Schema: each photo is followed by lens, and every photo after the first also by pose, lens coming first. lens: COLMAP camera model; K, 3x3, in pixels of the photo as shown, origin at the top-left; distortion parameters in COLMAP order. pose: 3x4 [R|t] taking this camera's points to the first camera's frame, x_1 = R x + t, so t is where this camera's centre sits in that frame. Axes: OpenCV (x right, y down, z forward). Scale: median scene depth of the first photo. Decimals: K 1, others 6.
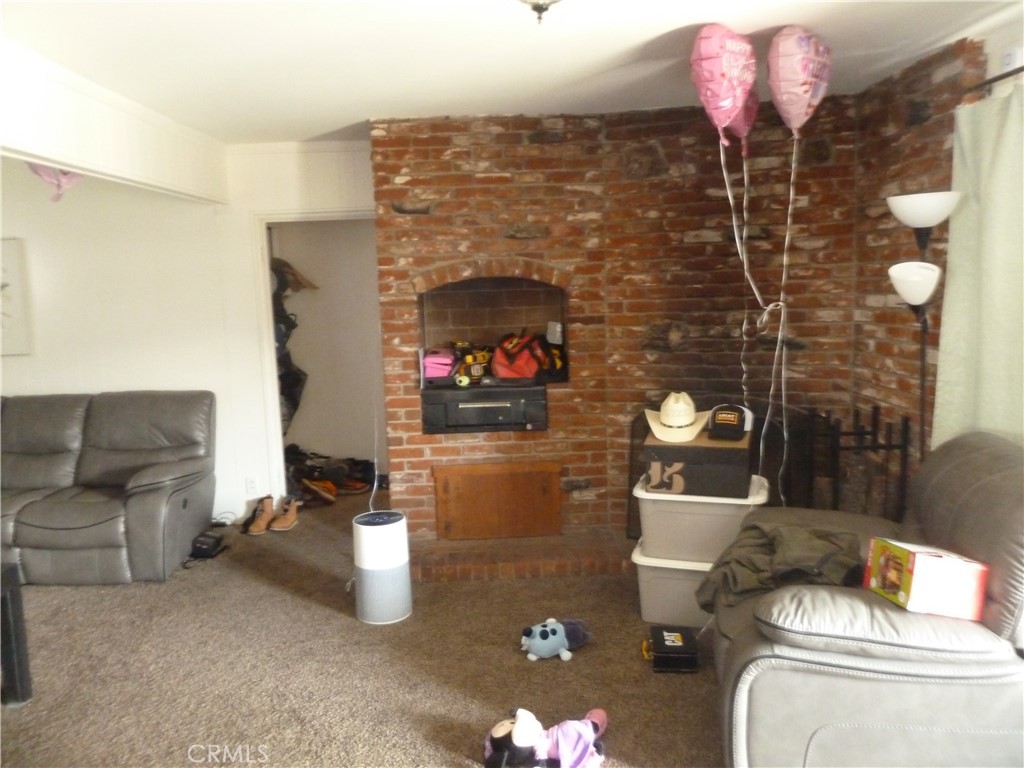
lens RADIAL K [[758.9, 0, 512.0], [0, 758.9, 384.0], [0, 0, 1]] dist [-0.036559, 0.008785]
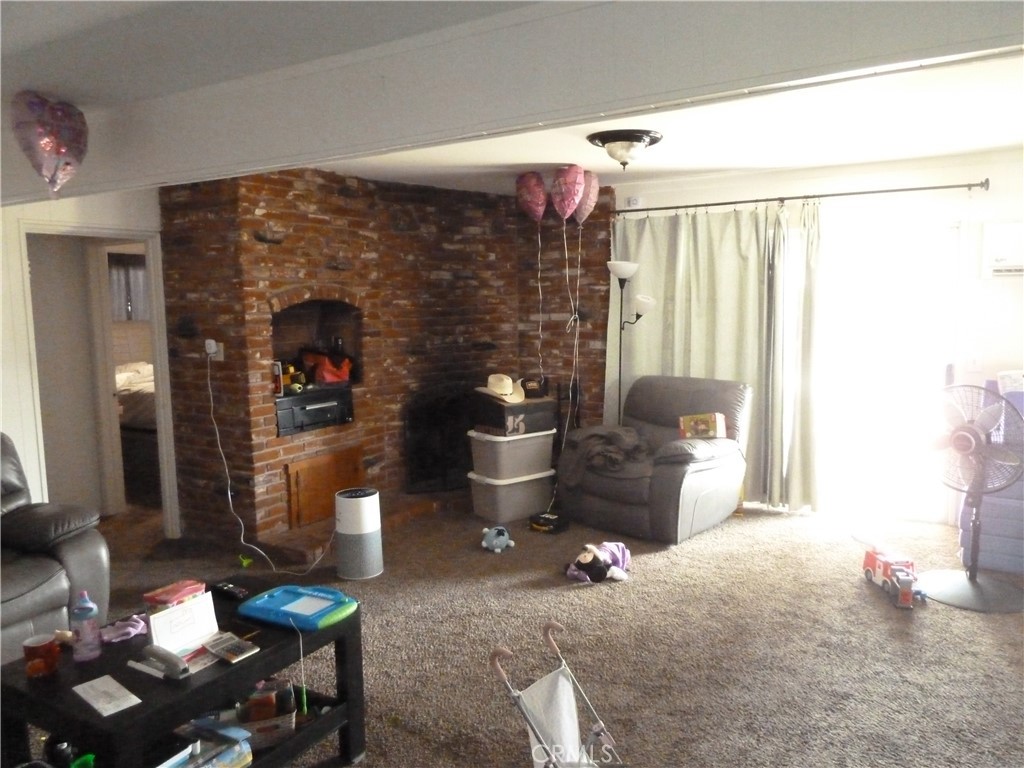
lens RADIAL K [[758.9, 0, 512.0], [0, 758.9, 384.0], [0, 0, 1]] dist [-0.036559, 0.008785]
pose [[0.544010, -0.069120, 0.836227, -0.886985], [0.110898, 0.993782, 0.009998, 0.015364], [-0.831718, 0.087297, 0.548292, 0.090468]]
